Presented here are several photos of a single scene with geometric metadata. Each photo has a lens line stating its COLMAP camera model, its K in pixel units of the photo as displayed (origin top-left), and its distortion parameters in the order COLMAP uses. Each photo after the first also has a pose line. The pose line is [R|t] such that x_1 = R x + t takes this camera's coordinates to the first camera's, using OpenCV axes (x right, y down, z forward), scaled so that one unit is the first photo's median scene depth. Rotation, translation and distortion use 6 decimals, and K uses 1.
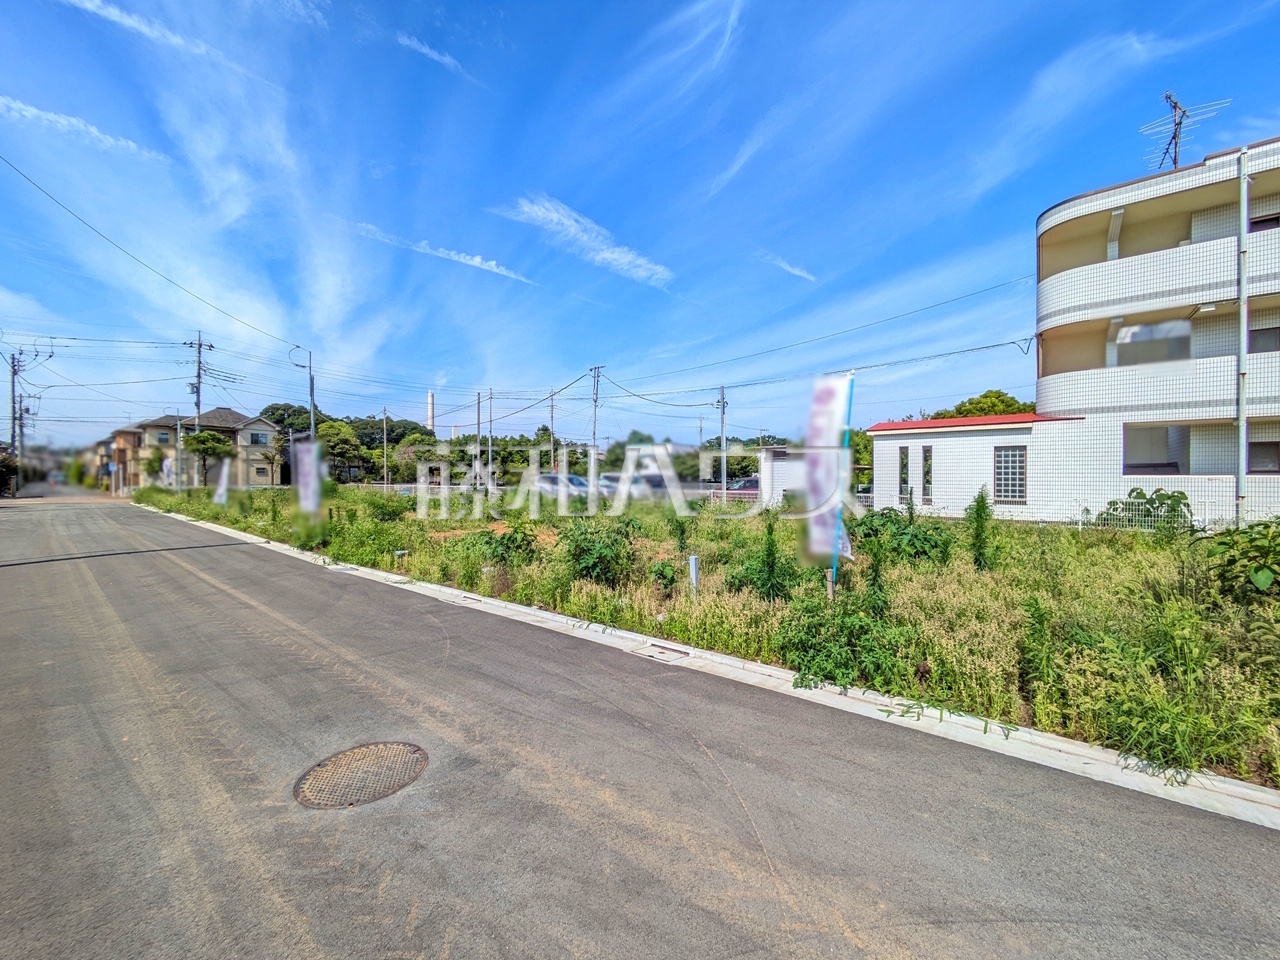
lens RADIAL K [[512.2, 0, 638.2], [0, 512.2, 479.1], [0, 0, 1]] dist [0.002552, 0.000580]
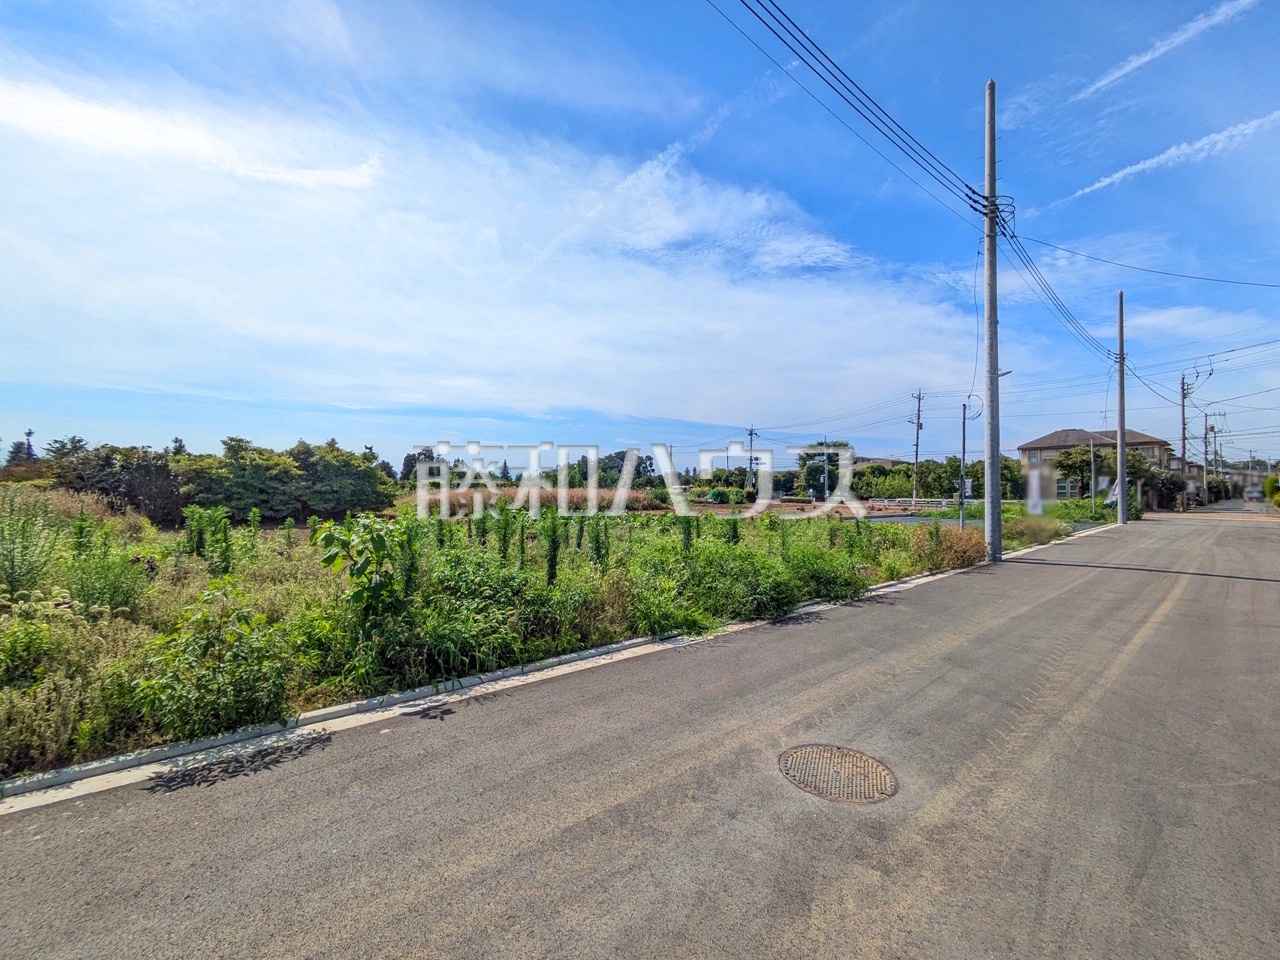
lens RADIAL K [[512.2, 0, 637.5], [0, 512.2, 482.4], [0, 0, 1]] dist [0.002552, 0.000580]
pose [[-0.186933, -0.019114, -0.982187, 0.472060], [-0.005191, 0.999816, -0.018469, -0.005624], [0.982359, 0.001646, -0.186998, 0.623383]]
